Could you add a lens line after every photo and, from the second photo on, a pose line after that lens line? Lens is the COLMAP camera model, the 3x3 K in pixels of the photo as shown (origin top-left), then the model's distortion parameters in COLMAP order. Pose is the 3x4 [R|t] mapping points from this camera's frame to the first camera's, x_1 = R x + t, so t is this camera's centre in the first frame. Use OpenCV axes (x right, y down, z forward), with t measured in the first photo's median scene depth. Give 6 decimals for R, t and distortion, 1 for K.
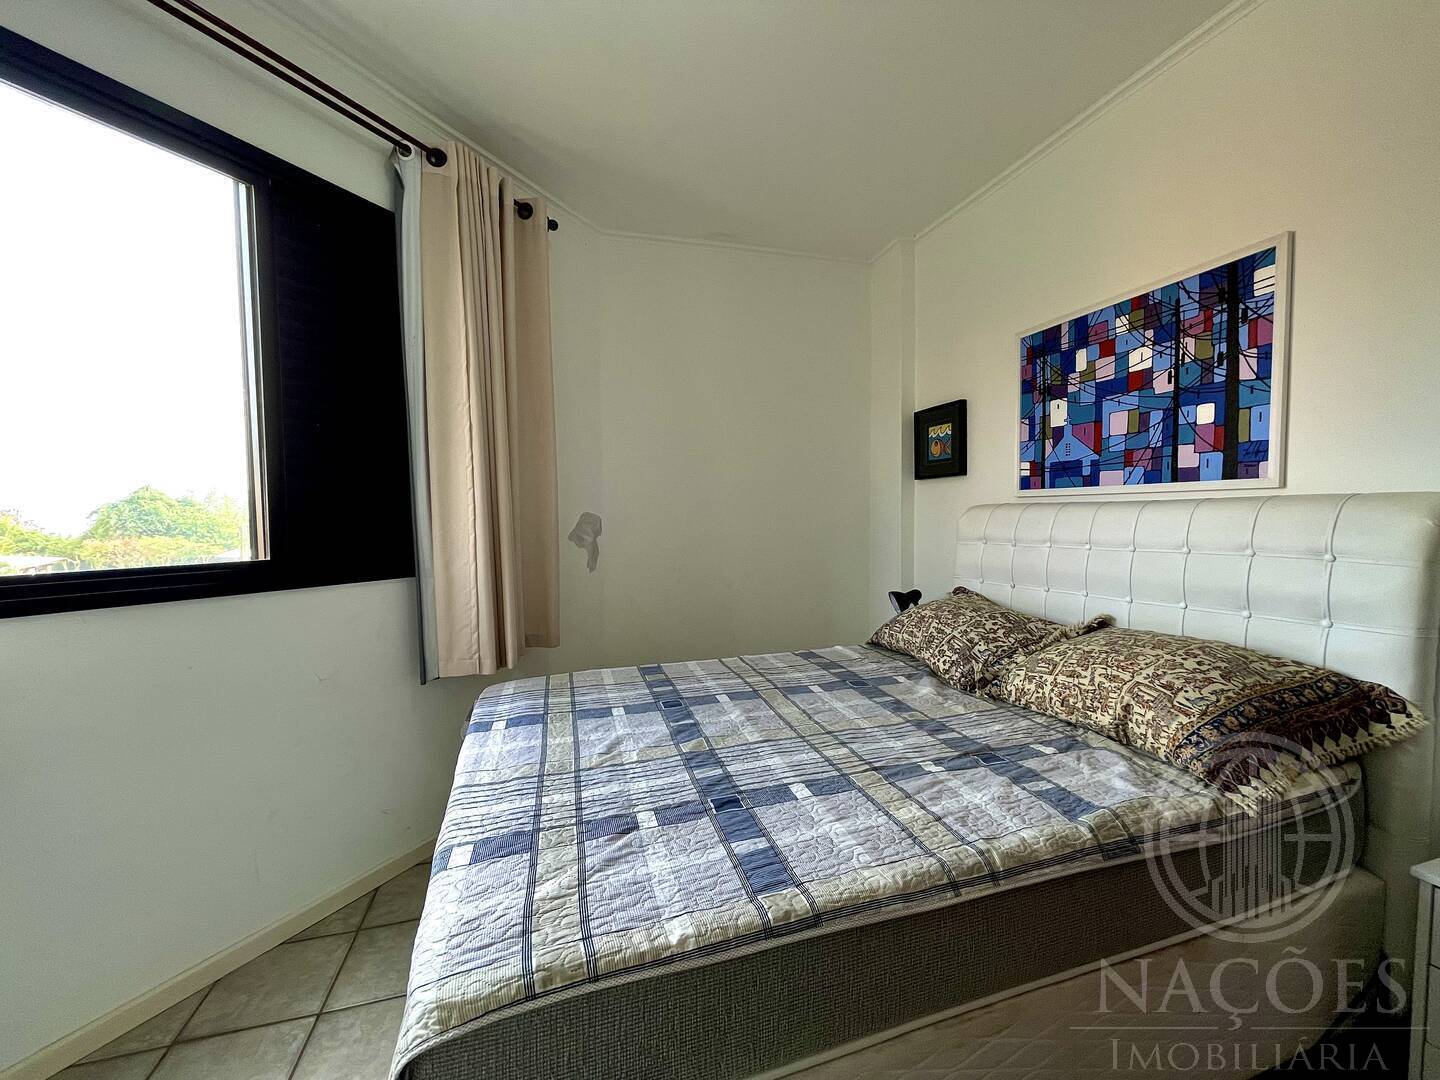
lens RADIAL K [[579.4, 0, 715.1], [0, 579.4, 539.0], [0, 0, 1]] dist [0.000501, 0.000713]
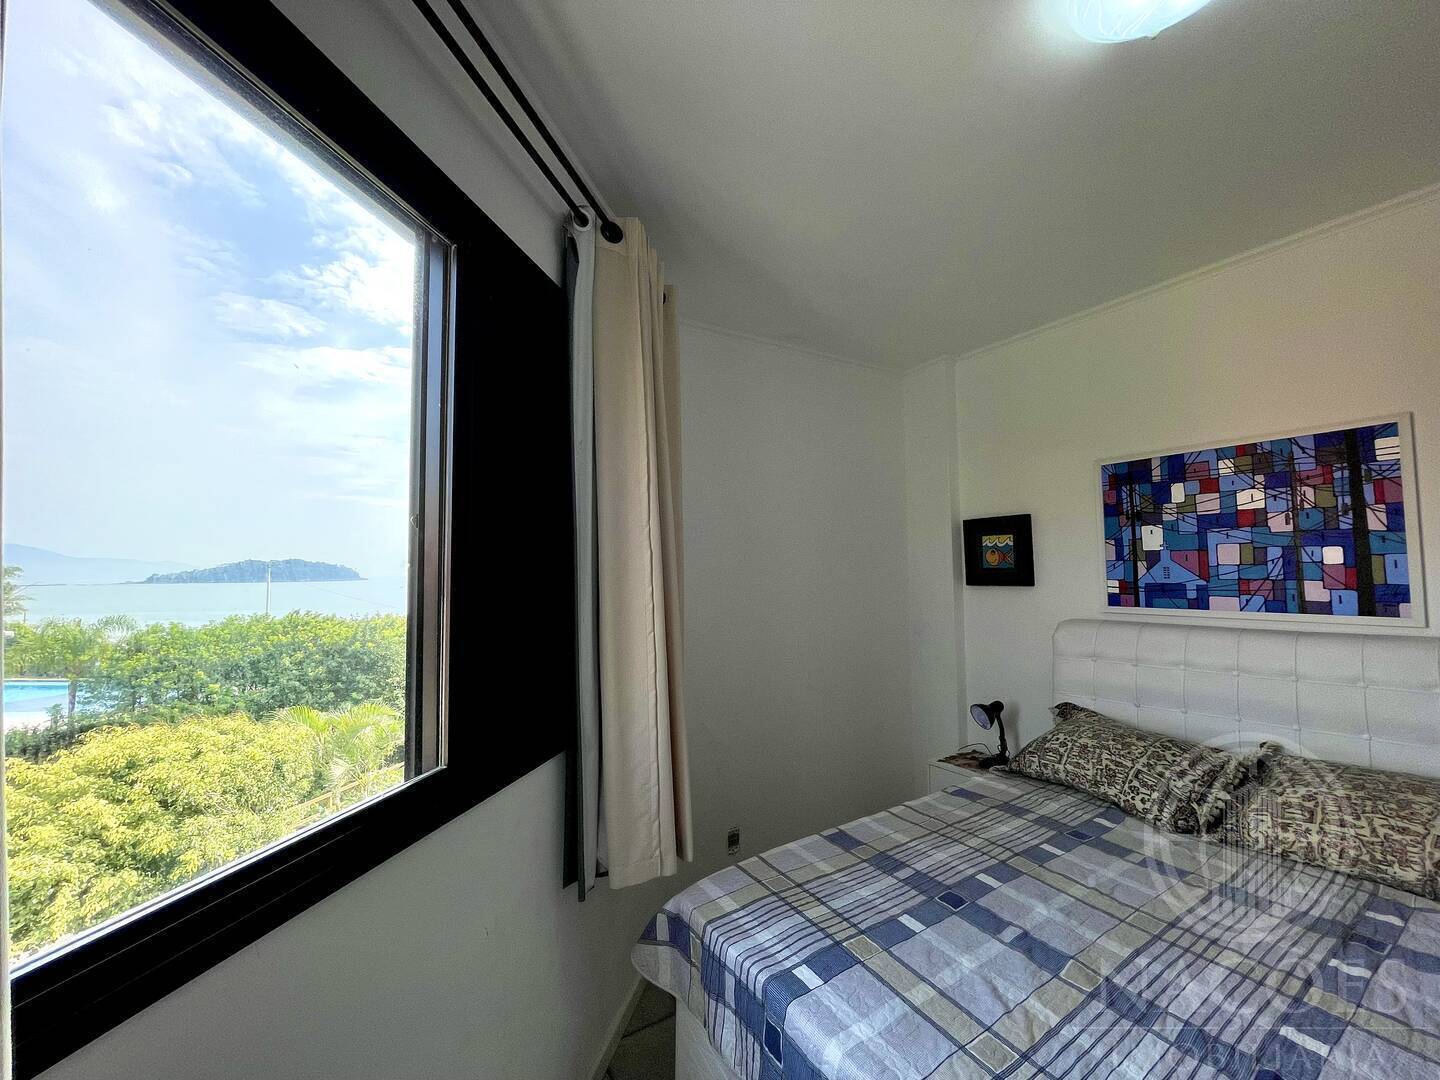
lens RADIAL K [[582.3, 0, 724.6], [0, 582.3, 542.7], [0, 0, 1]] dist [0.026323, -0.007066]
pose [[0.961211, 0.011756, 0.275564, -0.562558], [0.015843, 0.995088, -0.097714, -0.134185], [-0.275359, 0.098290, 0.956304, 0.199863]]
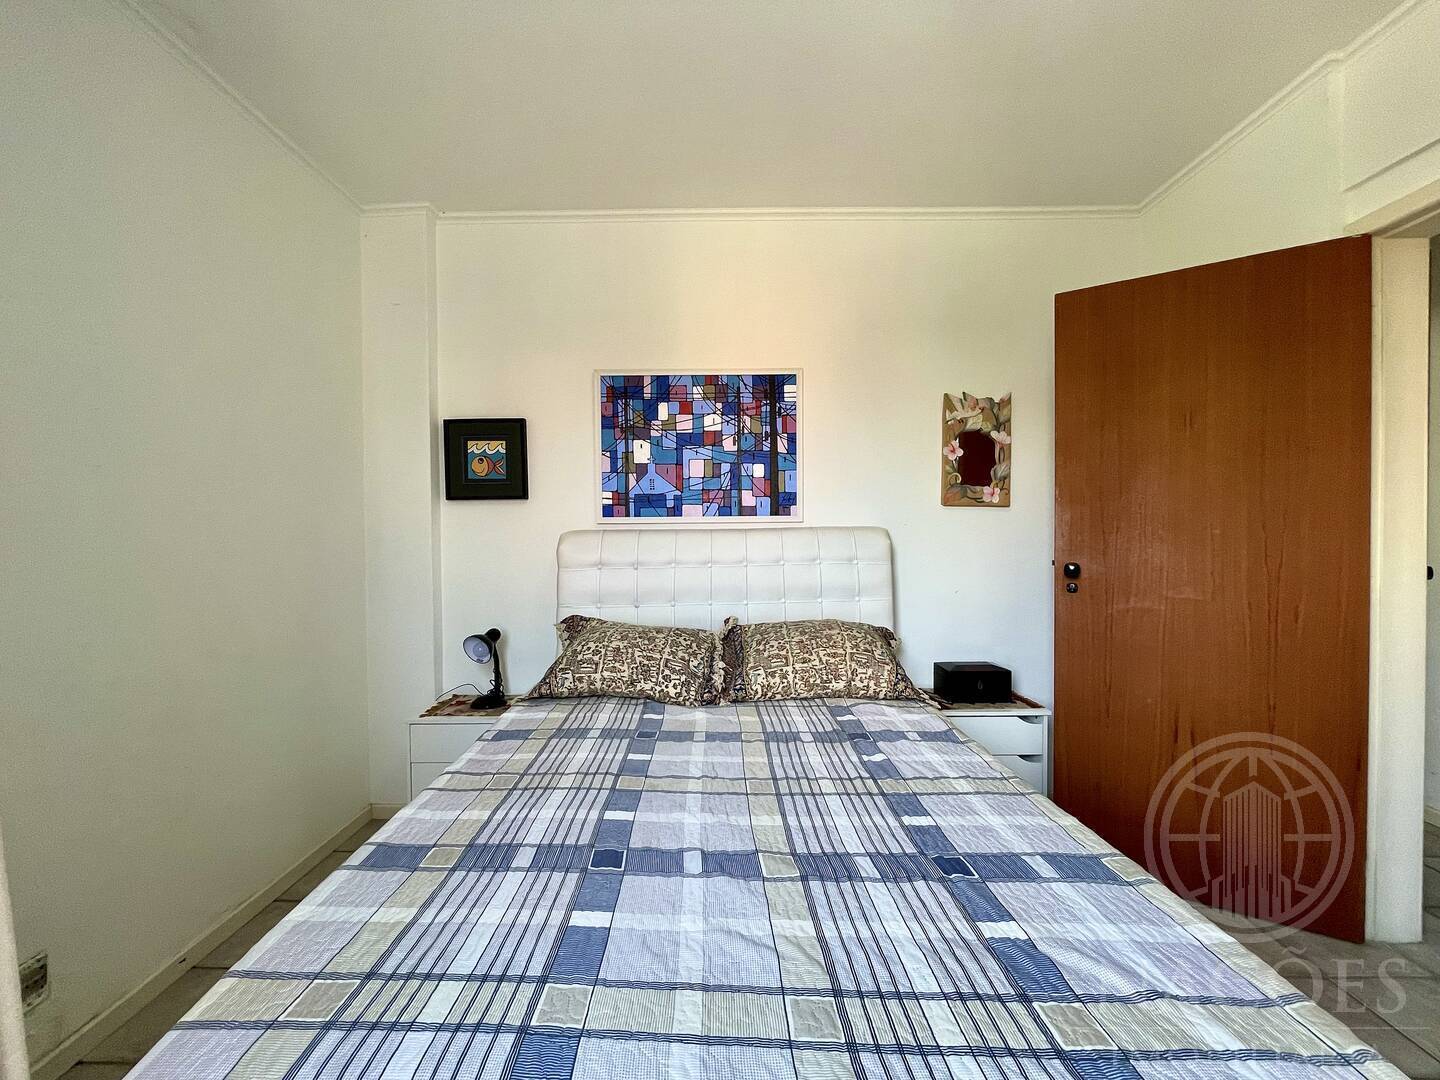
lens RADIAL K [[579.4, 0, 715.1], [0, 579.4, 539.0], [0, 0, 1]] dist [0.000501, 0.000713]
pose [[0.298517, -0.006652, 0.954381, -0.547273], [0.048711, 0.998779, -0.008274, -0.032272], [-0.953160, 0.048959, 0.298477, 0.619889]]
